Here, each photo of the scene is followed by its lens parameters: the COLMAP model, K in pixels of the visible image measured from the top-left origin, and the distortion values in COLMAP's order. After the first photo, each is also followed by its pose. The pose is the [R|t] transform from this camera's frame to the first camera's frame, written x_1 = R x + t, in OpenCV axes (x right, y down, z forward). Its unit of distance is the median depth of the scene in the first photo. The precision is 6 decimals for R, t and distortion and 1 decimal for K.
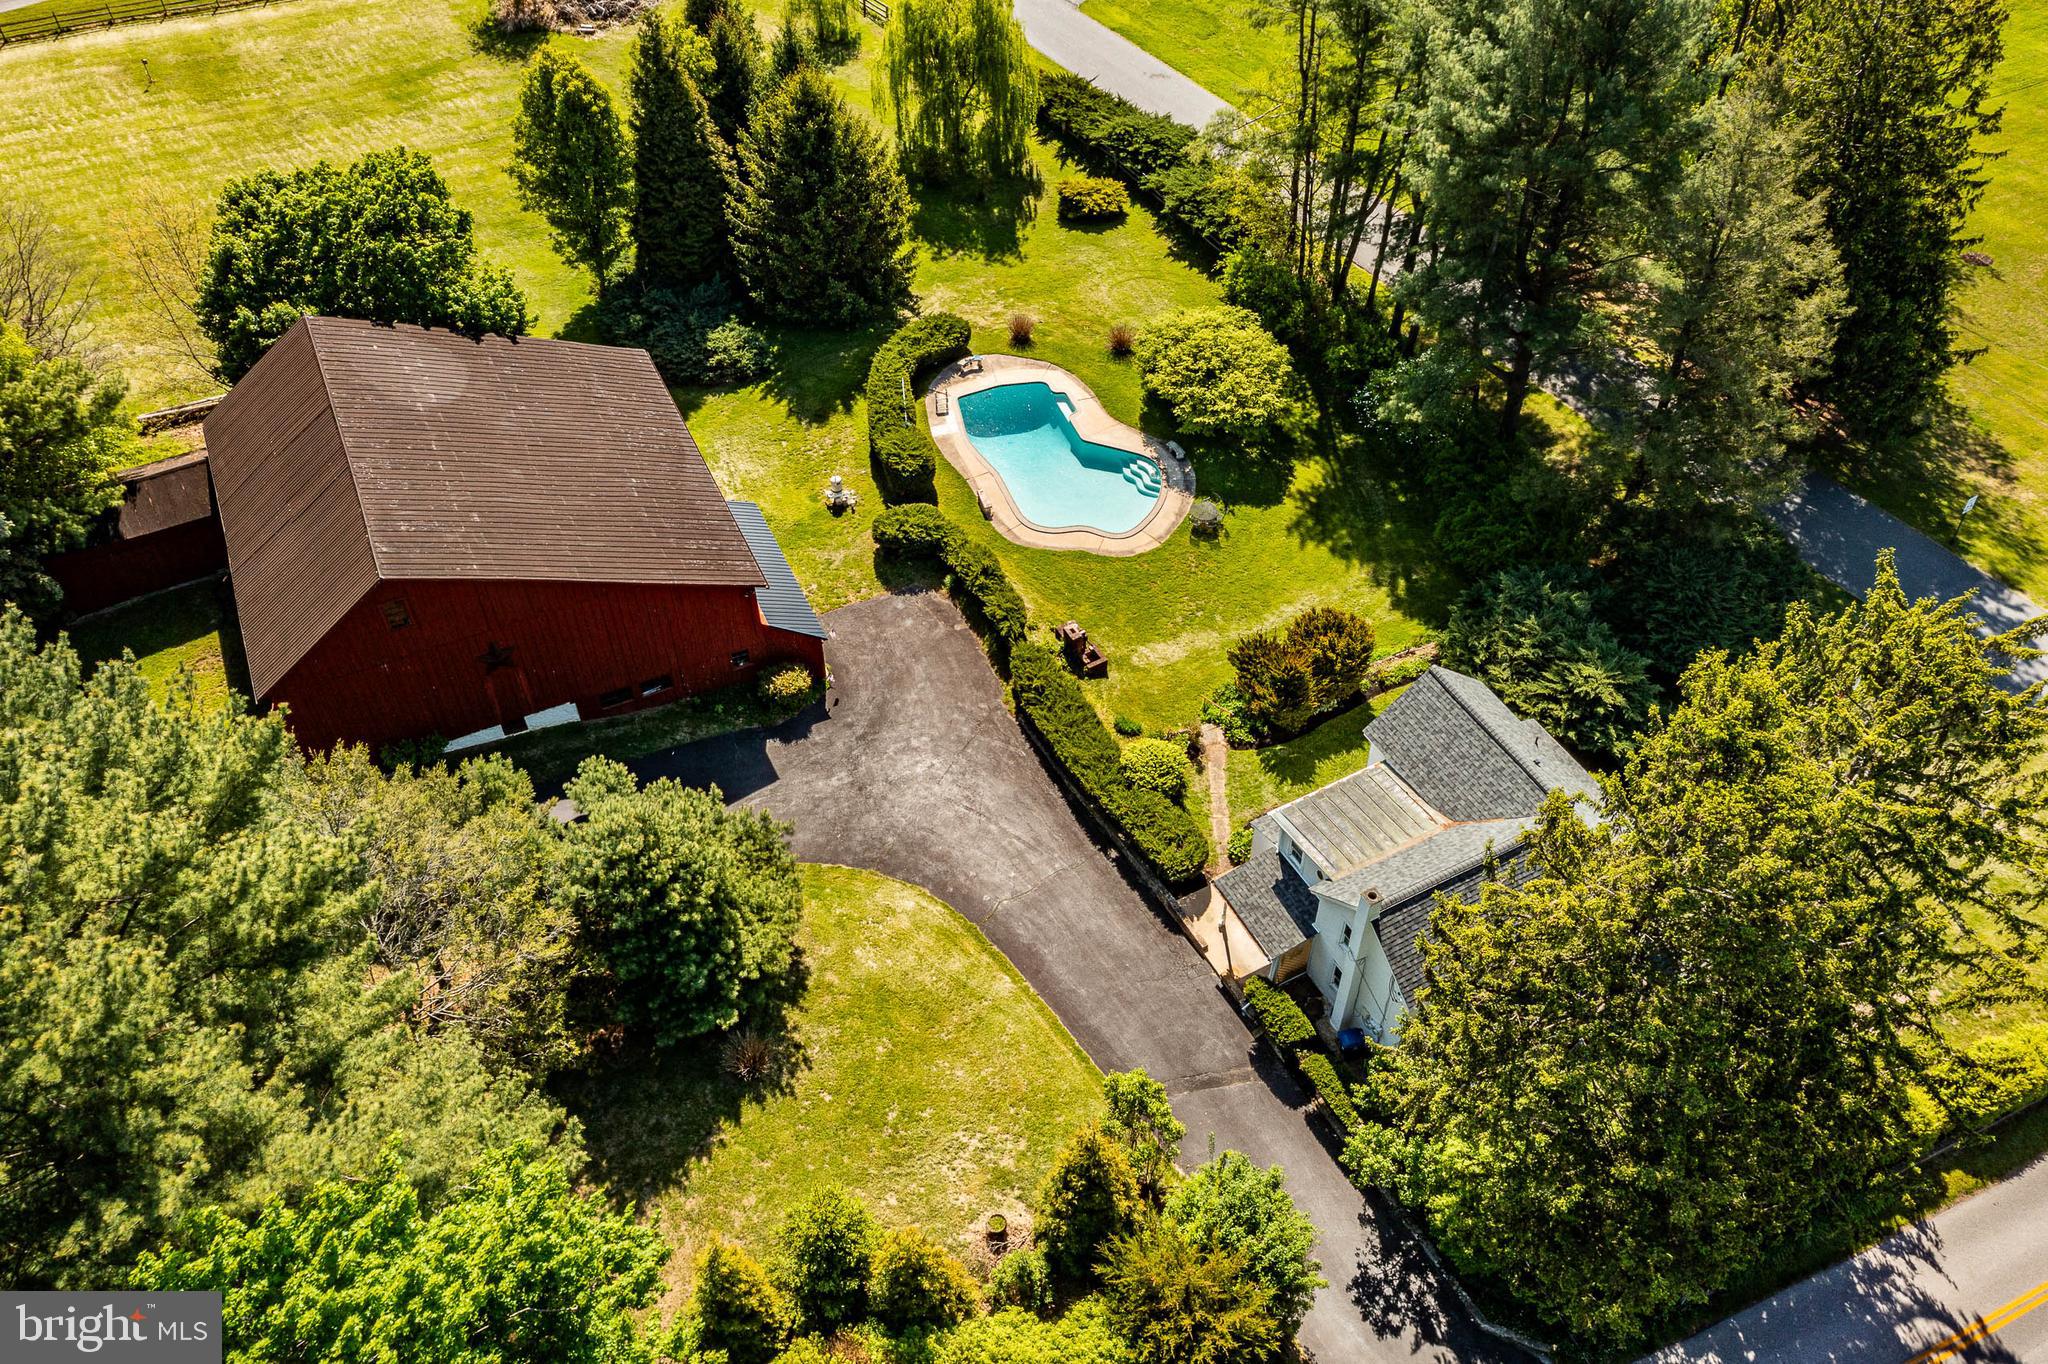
lens RADIAL K [[1624.2, 0, 1015.4], [0, 1624.2, 675.3], [0, 0, 1]] dist [0.003593, 0.027476]
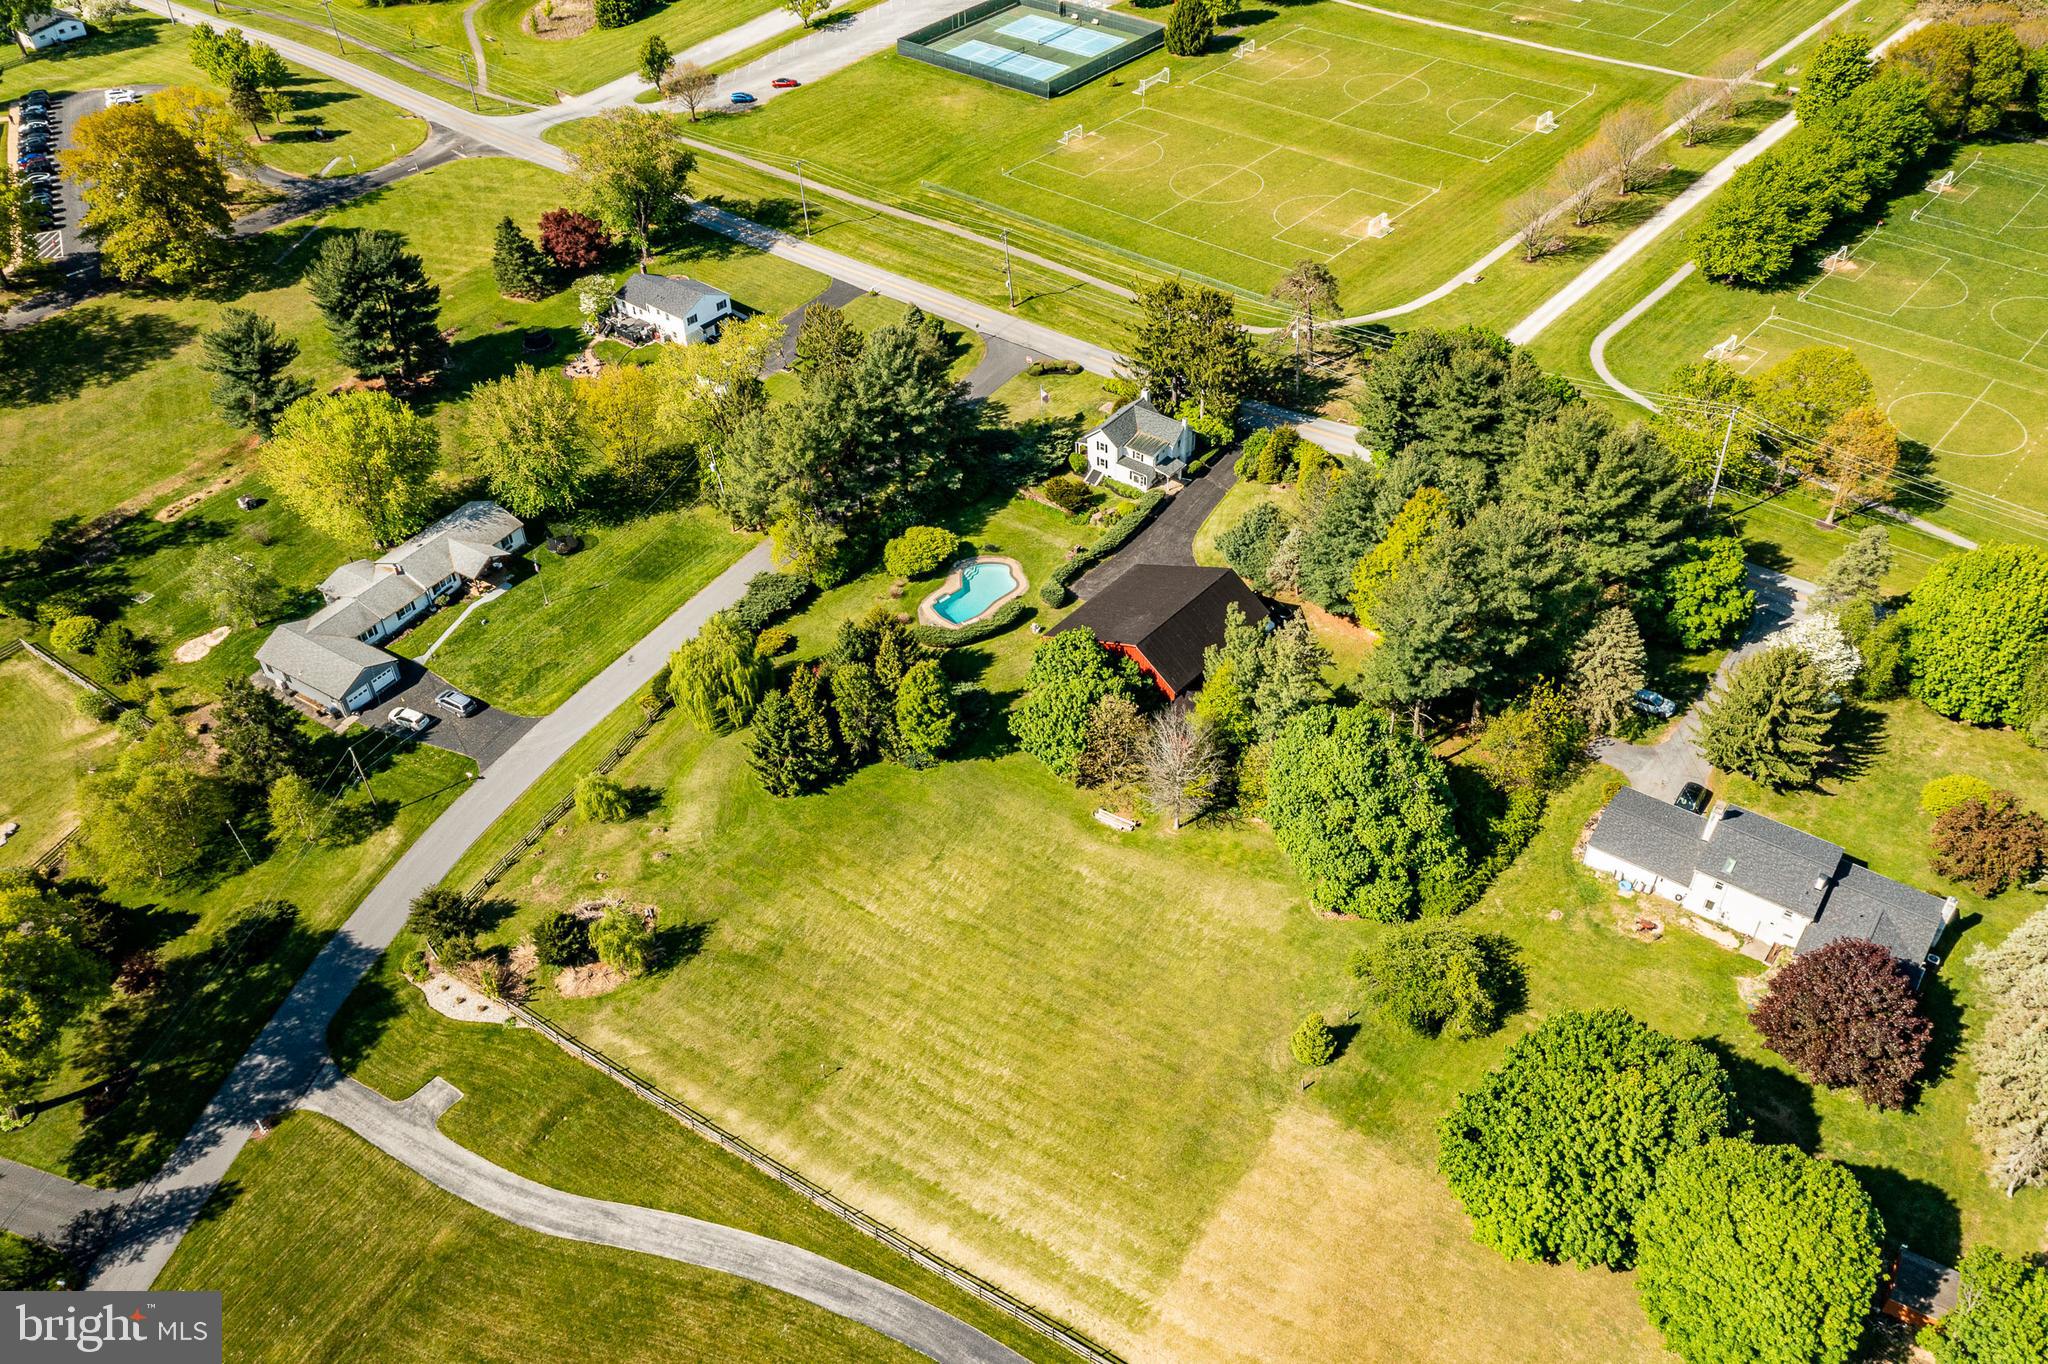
lens RADIAL K [[1611.1, 0, 1016.4], [0, 1611.1, 680.7], [0, 0, 1]] dist [-0.011903, 0.055454]
pose [[-0.408478, -0.574947, 0.708930, -1.929423], [0.692152, 0.311215, 0.651208, -1.747396], [-0.595039, 0.756691, 0.270826, 0.421724]]
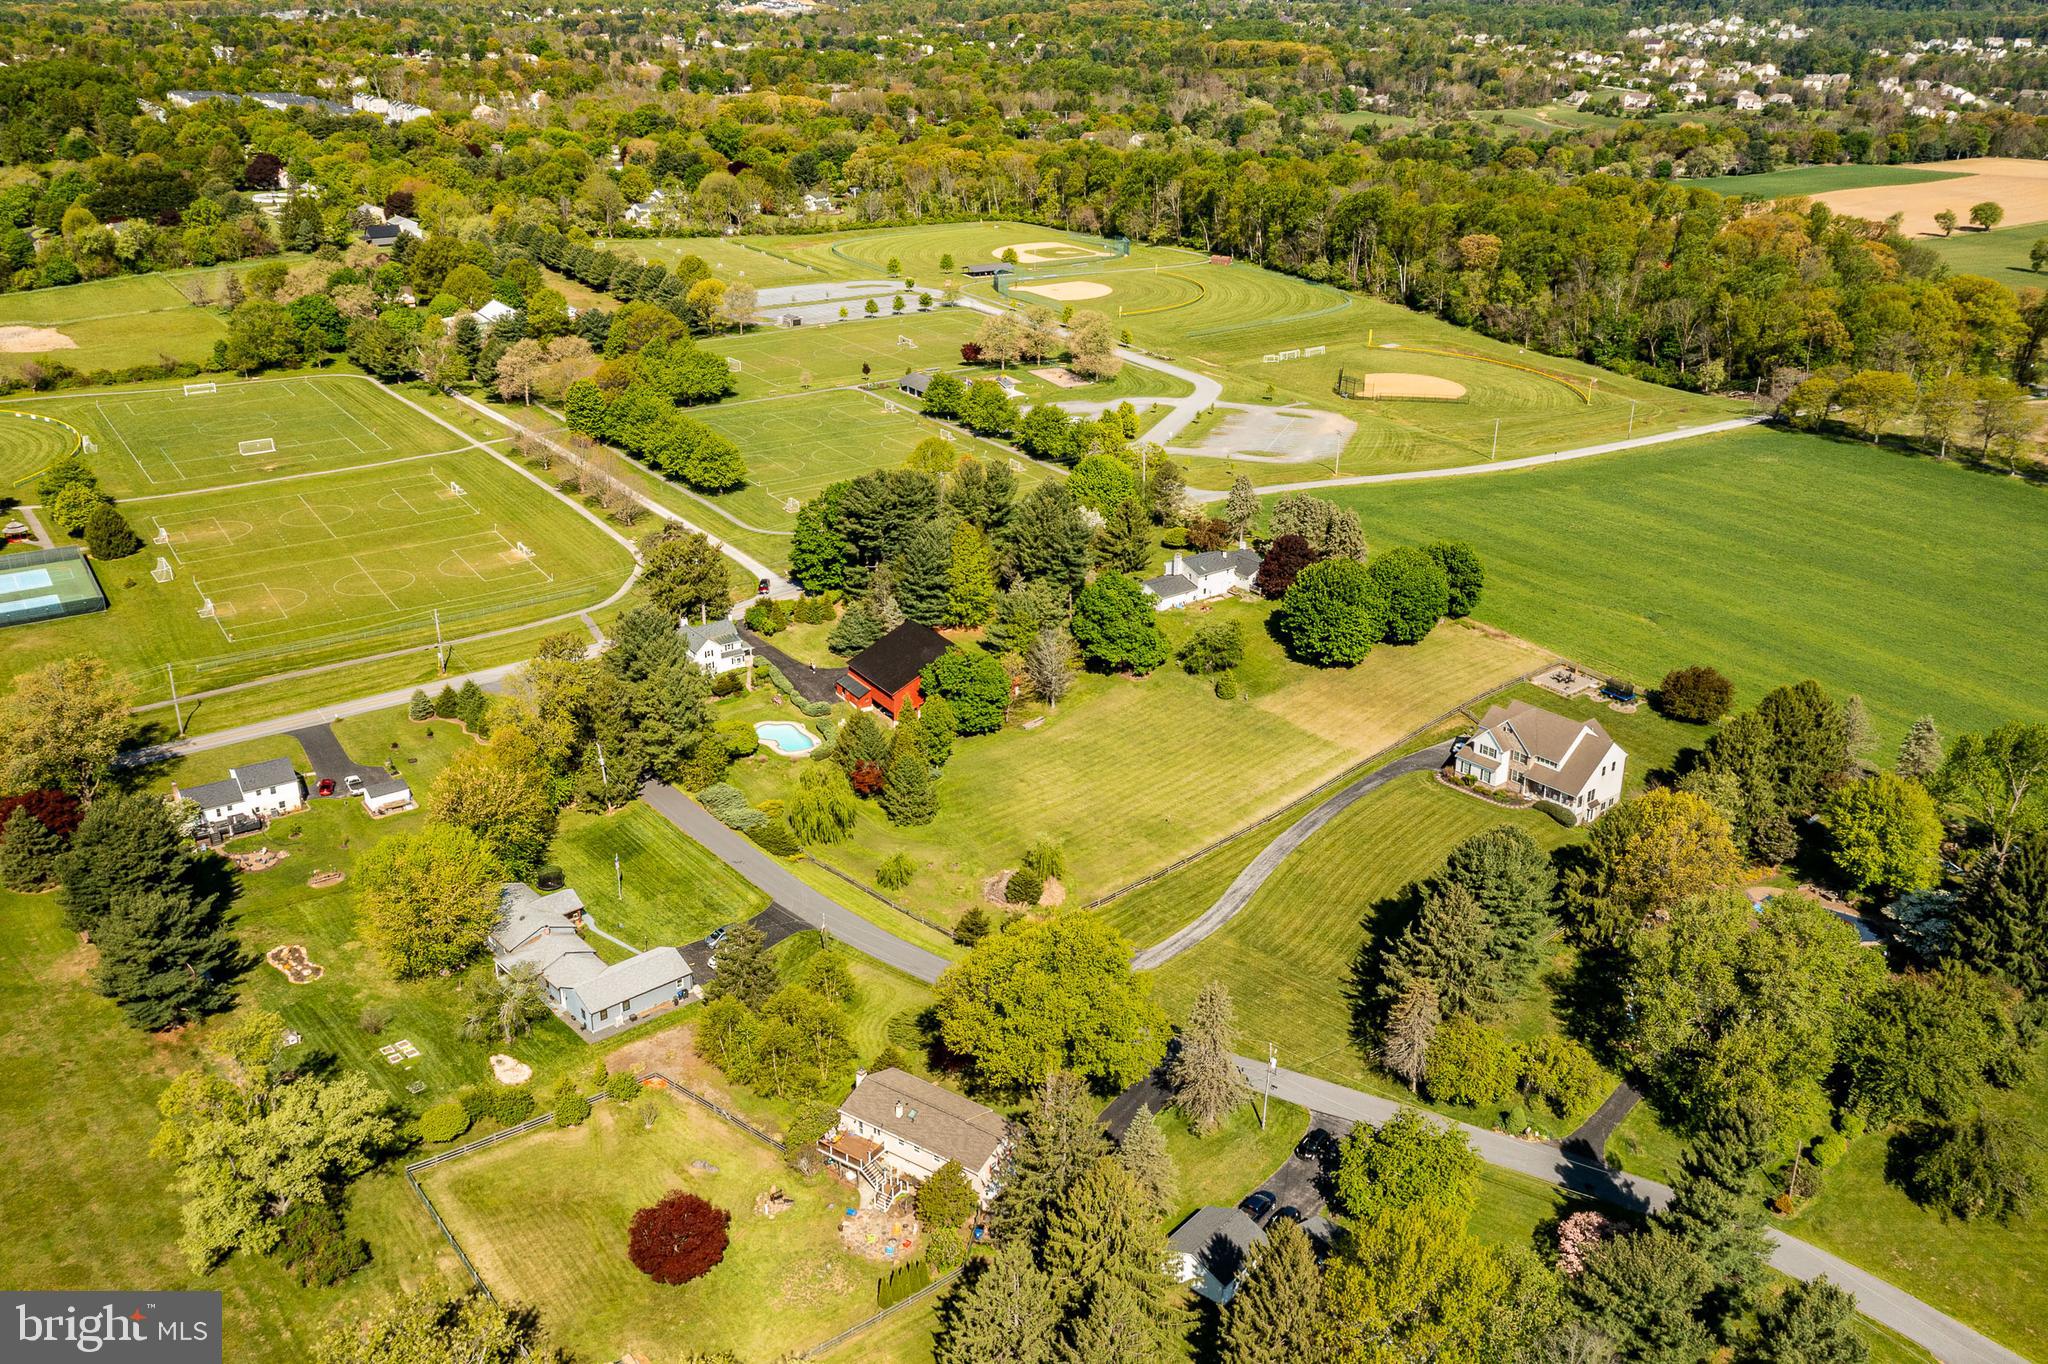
lens RADIAL K [[1731.9, 0, 1016.0], [0, 1731.9, 680.1], [0, 0, 1]] dist [0.014102, 0.011493]
pose [[-0.990388, 0.065236, -0.121968, -0.024118], [-0.092718, 0.341242, 0.935391, -3.940930], [0.102642, 0.937709, -0.331914, 2.302924]]
